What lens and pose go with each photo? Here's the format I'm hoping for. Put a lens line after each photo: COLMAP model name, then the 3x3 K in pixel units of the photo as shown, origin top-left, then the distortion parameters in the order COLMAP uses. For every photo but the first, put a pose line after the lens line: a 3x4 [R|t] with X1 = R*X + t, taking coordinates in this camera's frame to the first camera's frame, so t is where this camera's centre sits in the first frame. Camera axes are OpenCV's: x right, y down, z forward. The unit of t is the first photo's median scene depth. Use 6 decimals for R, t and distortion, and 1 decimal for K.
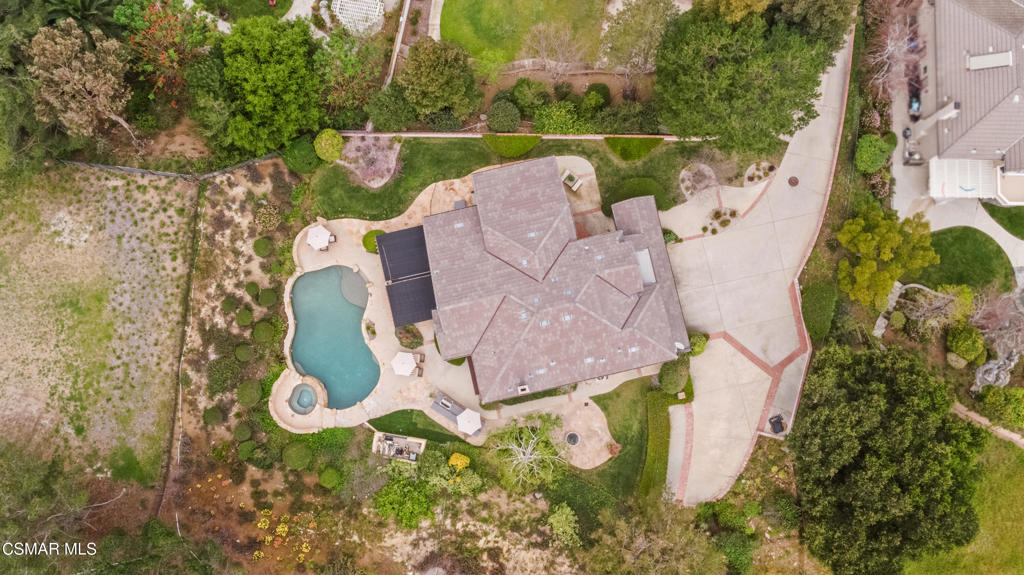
lens RADIAL K [[909.8, 0, 531.5], [0, 909.8, 286.7], [0, 0, 1]] dist [-0.002134, -0.001533]
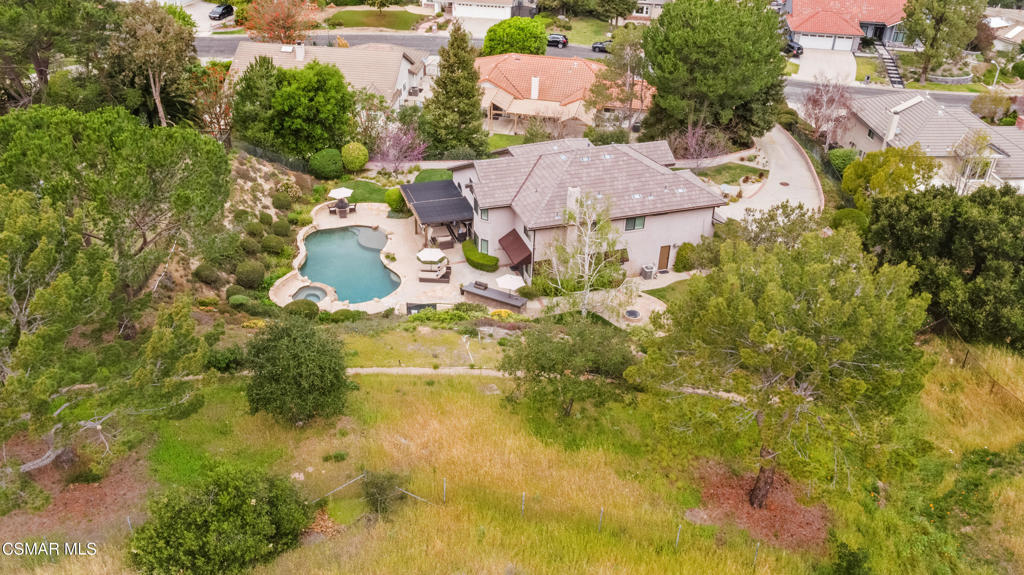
lens RADIAL K [[883.5, 0, 512.0], [0, 883.5, 287.5], [0, 0, 1]] dist [0.000729, -0.003203]
pose [[0.995129, -0.021597, 0.096189, -0.143556], [0.089403, 0.608860, -0.788224, 0.785005], [-0.041542, 0.792984, 0.607825, 0.489387]]
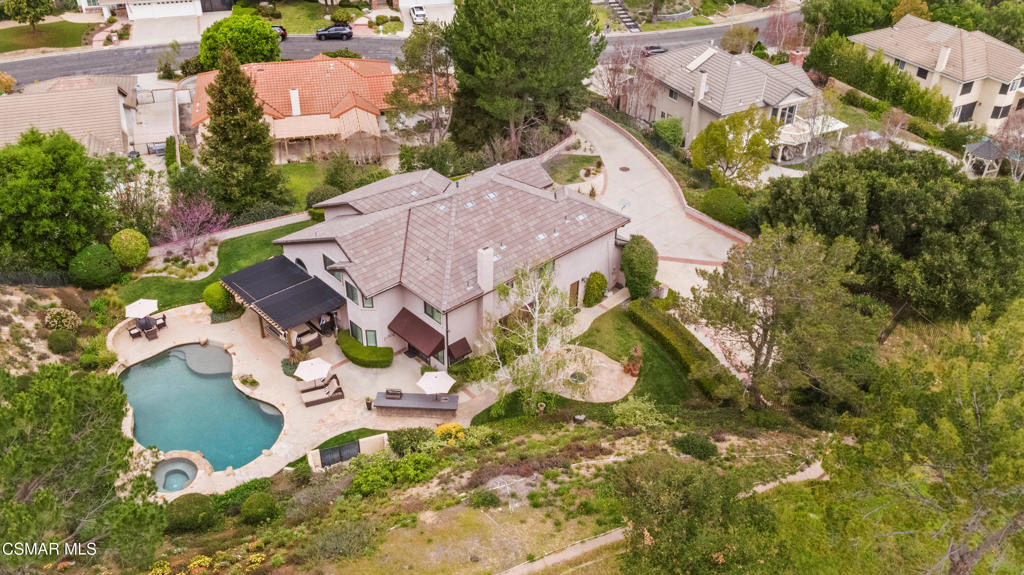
lens RADIAL K [[883.5, 0, 512.0], [0, 883.5, 287.5], [0, 0, 1]] dist [0.000729, -0.003203]
pose [[0.868812, -0.263057, 0.419484, -0.269831], [0.490030, 0.578245, -0.652306, 0.550019], [-0.070970, 0.772291, 0.631292, 0.515005]]
